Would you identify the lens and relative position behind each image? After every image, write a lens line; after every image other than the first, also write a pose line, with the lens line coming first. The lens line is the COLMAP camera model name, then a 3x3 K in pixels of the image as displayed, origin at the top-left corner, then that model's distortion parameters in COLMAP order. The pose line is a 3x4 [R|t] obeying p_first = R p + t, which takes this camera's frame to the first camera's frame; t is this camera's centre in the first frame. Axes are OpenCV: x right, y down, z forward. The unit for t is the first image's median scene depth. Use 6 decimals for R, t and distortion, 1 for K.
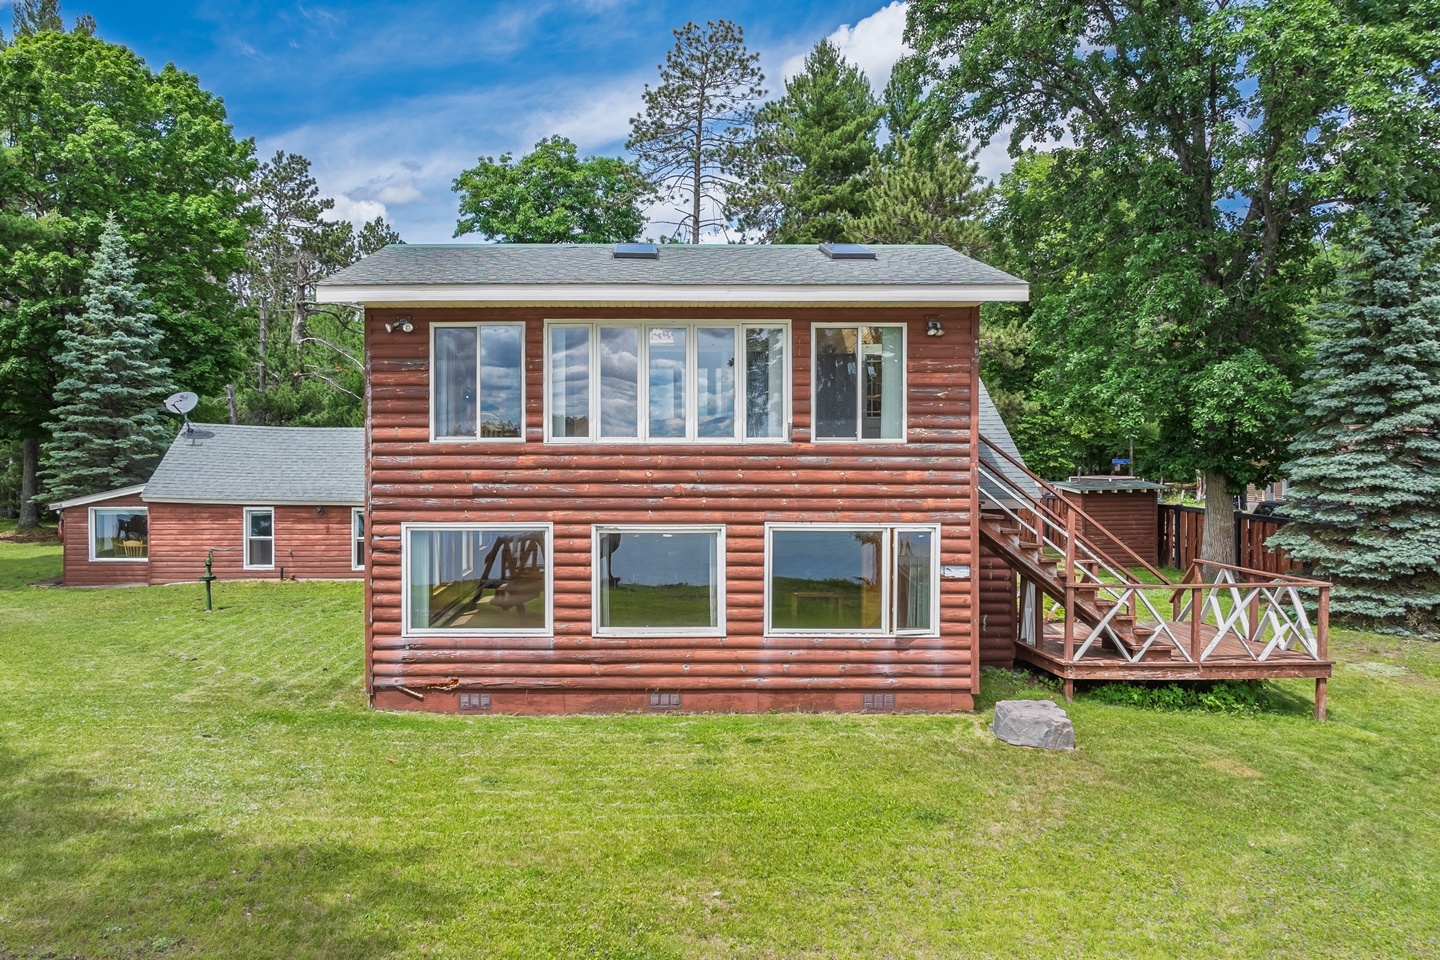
lens RADIAL K [[1098.1, 0, 653.8], [0, 1098.1, 467.5], [0, 0, 1]] dist [0.000851, -0.001163]
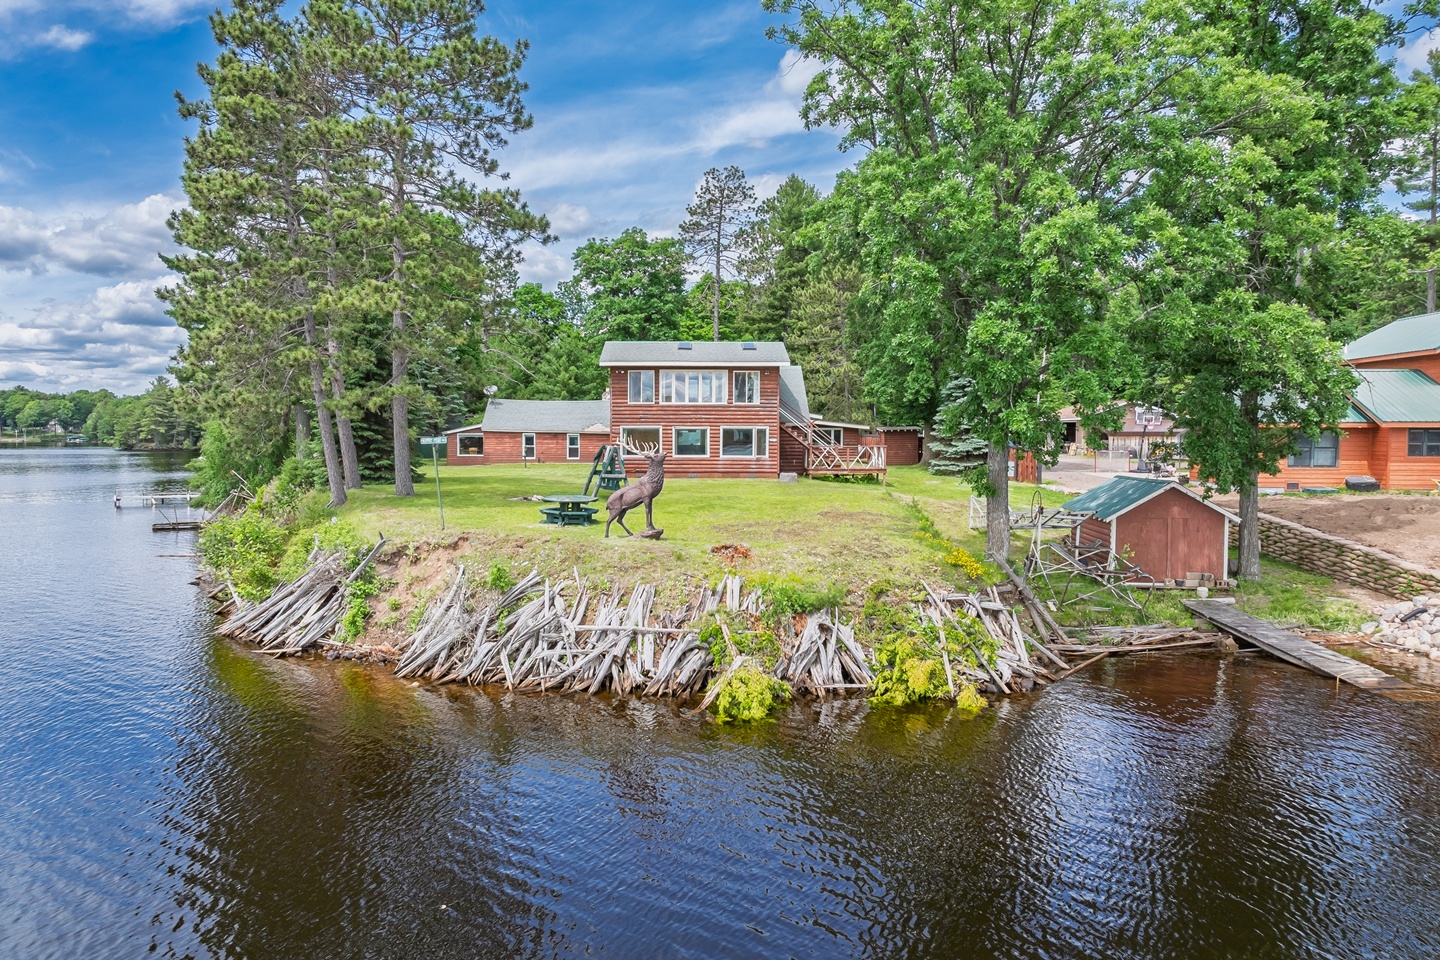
lens RADIAL K [[1001.0, 0, 704.6], [0, 1001.0, 494.7], [0, 0, 1]] dist [-0.019610, 0.023900]
pose [[0.999957, 0.001506, 0.009183, 0.018664], [-0.001983, 0.998634, 0.052214, 0.103663], [-0.009092, -0.052230, 0.998594, -2.292188]]
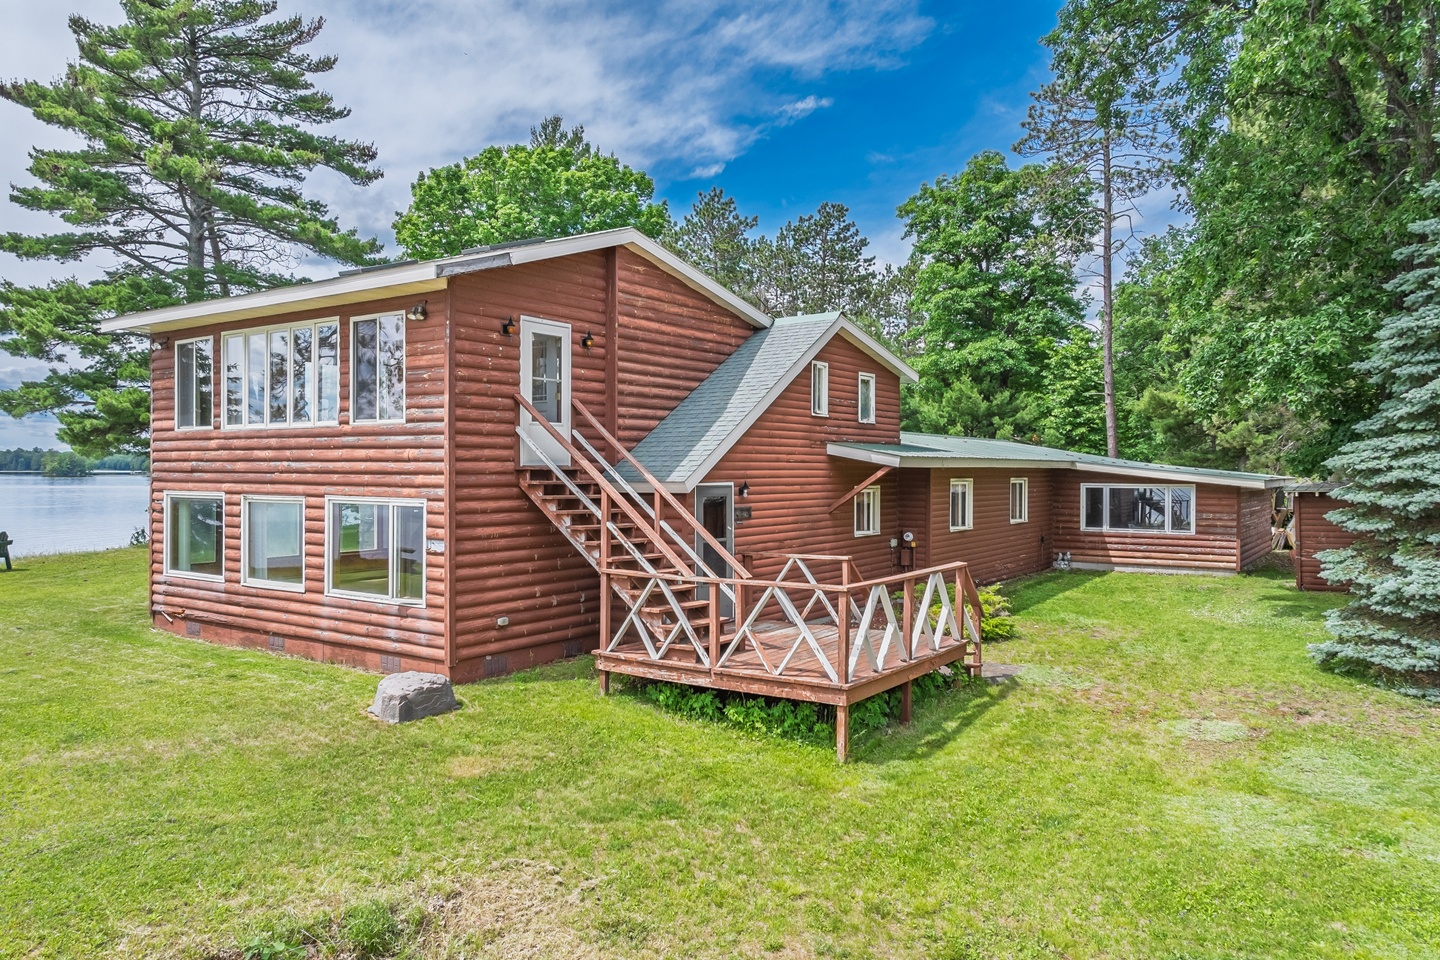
lens RADIAL K [[1001.0, 0, 723.8], [0, 1001.0, 472.5], [0, 0, 1]] dist [-0.019610, 0.023900]
pose [[0.824105, 0.003752, -0.566425, 1.027770], [-0.007415, 0.999964, -0.004164, 0.027447], [0.566389, 0.007631, 0.824103, 0.375962]]
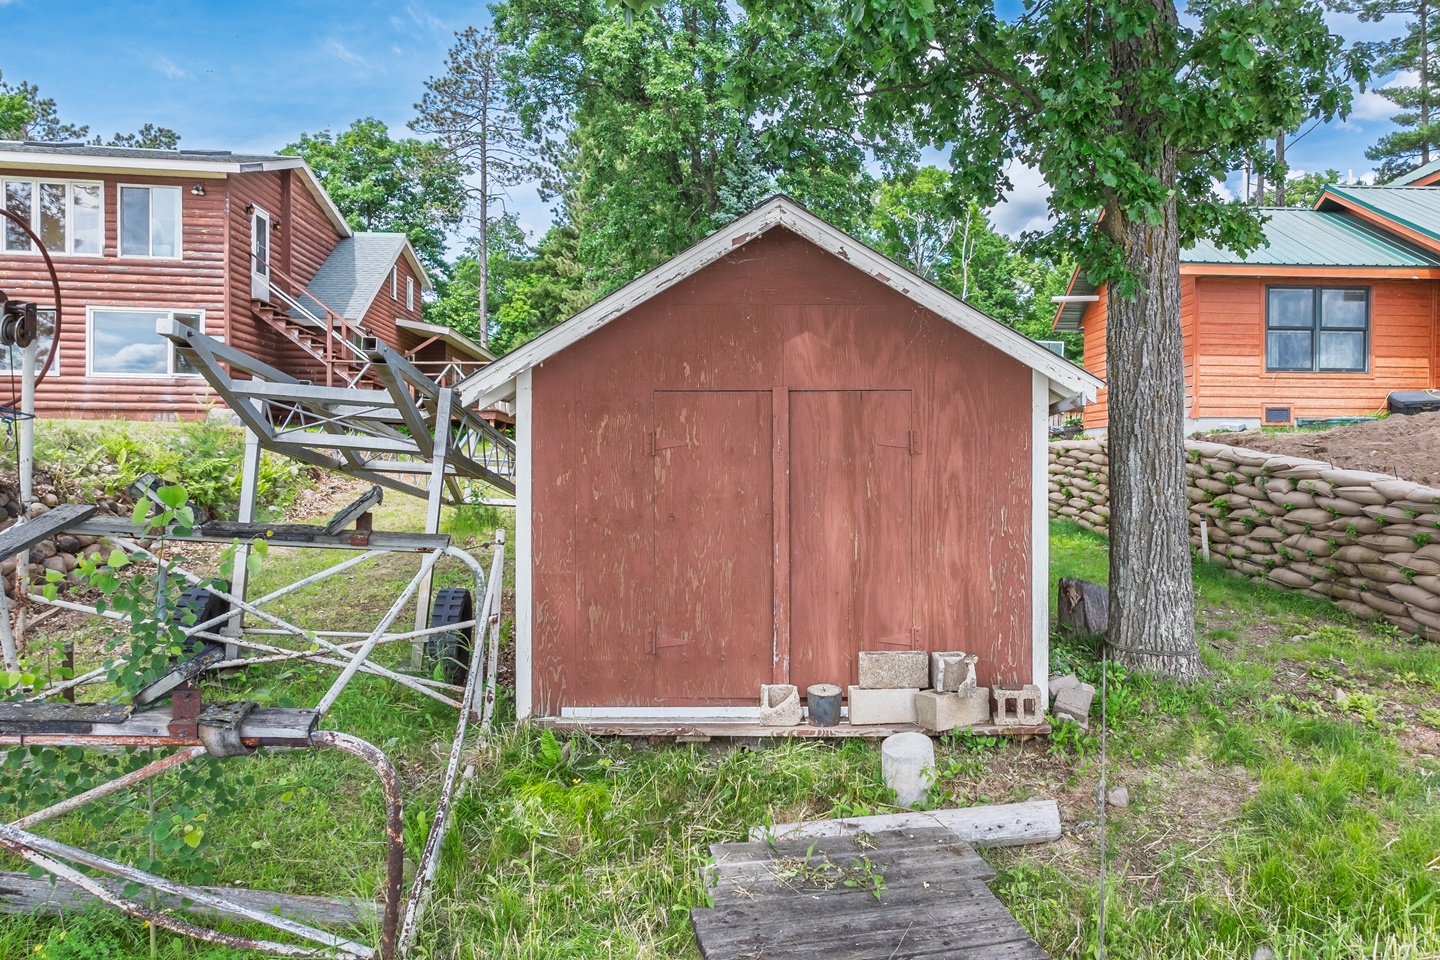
lens RADIAL K [[1042.6, 0, 858.8], [0, 1042.6, 474.5], [0, 0, 1]] dist [-0.015019, 0.007079]
pose [[0.983799, 0.000838, 0.179274, 0.942884], [-0.001420, 0.999994, 0.003122, 0.290866], [-0.179270, -0.003326, 0.983794, -0.702464]]
